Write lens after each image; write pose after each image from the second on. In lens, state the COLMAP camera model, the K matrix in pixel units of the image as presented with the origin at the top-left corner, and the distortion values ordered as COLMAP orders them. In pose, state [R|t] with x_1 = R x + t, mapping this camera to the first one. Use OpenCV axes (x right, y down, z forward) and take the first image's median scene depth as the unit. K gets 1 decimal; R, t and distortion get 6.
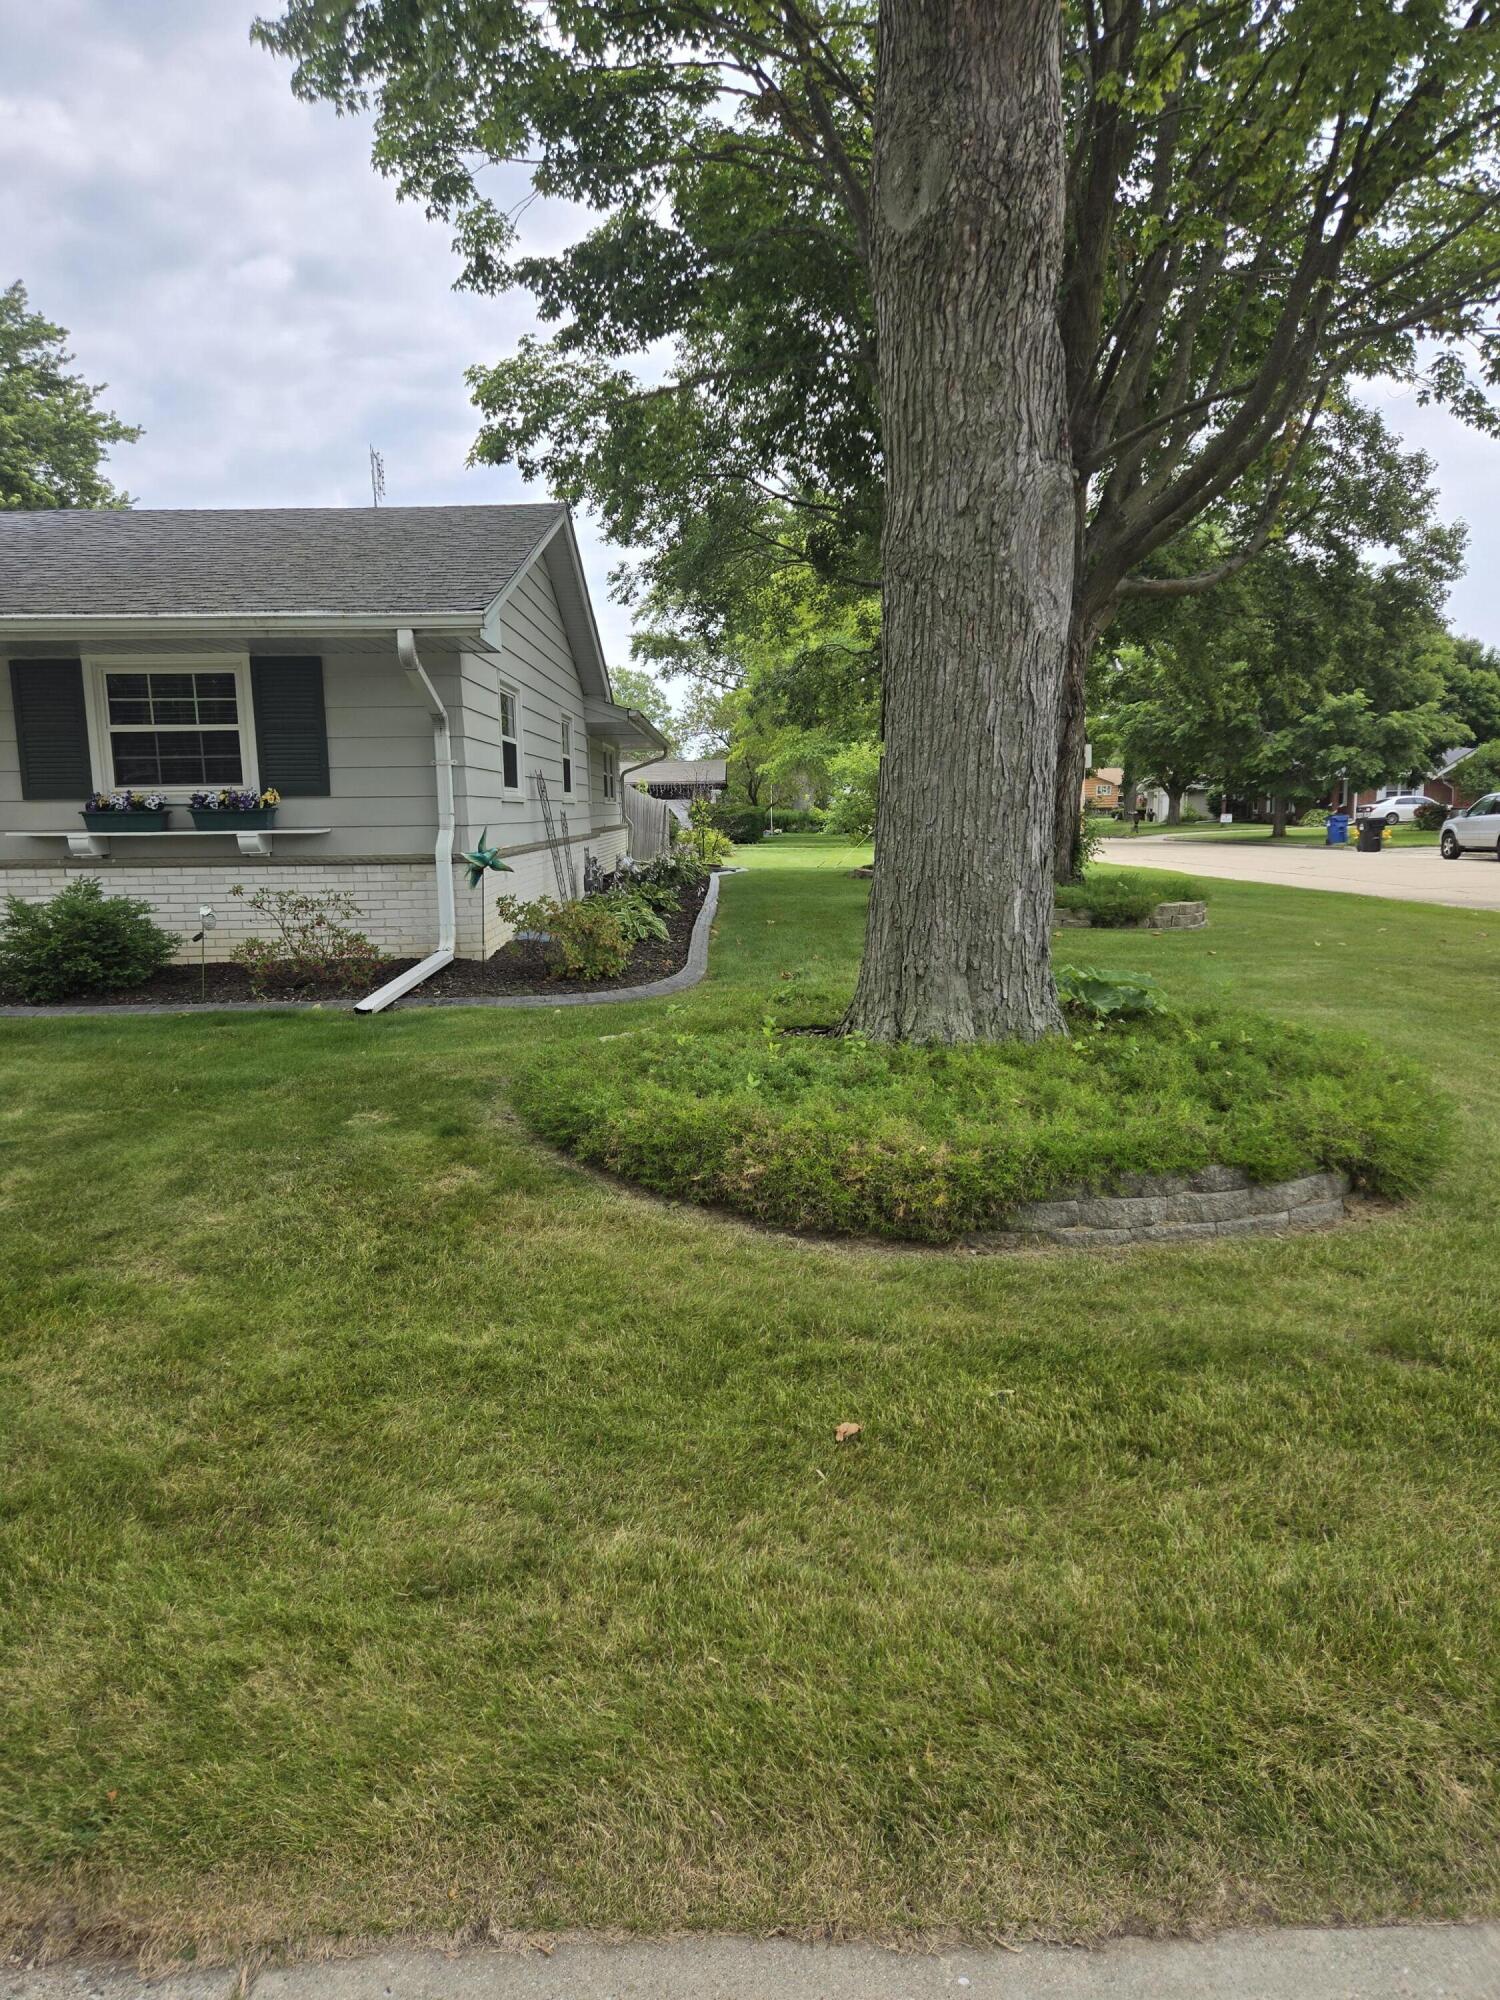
lens RADIAL K [[1330.6, 0, 750.0], [0, 1330.6, 1000.0], [0, 0, 1]] dist [0.070596, -0.065455]
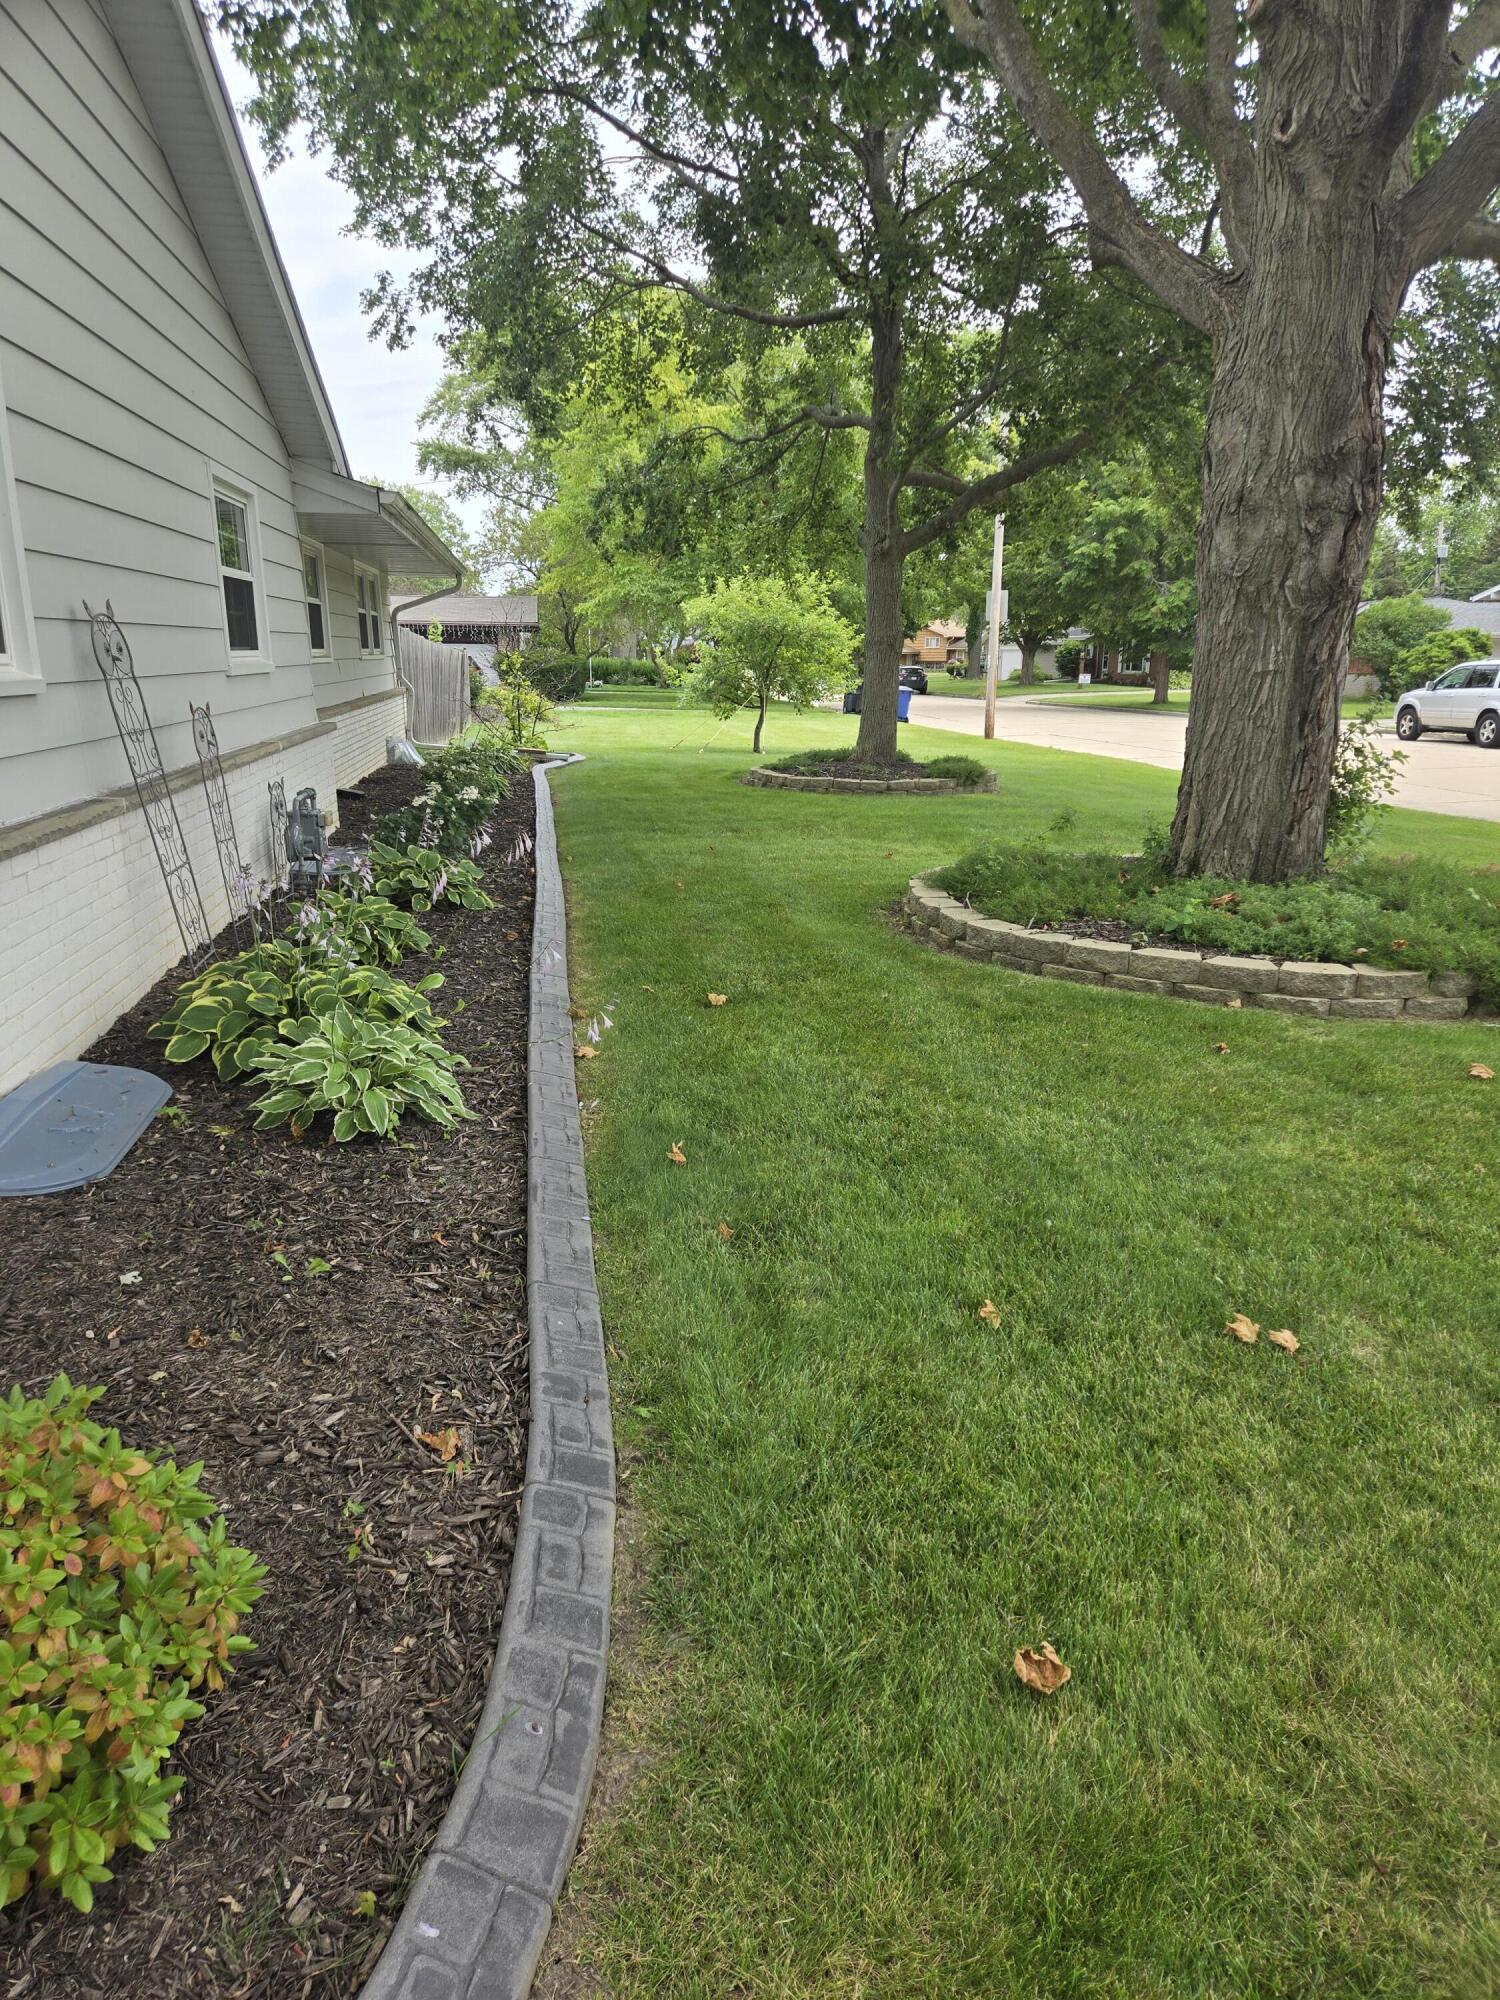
lens RADIAL K [[1331.4, 0, 758.5], [0, 1331.4, 995.0], [0, 0, 1]] dist [0.054993, 0.000125]
pose [[0.989126, -0.014637, 0.146338, -0.008380], [-0.001184, 0.994210, 0.107444, -0.024680], [-0.147063, -0.106449, 0.983382, 0.142309]]
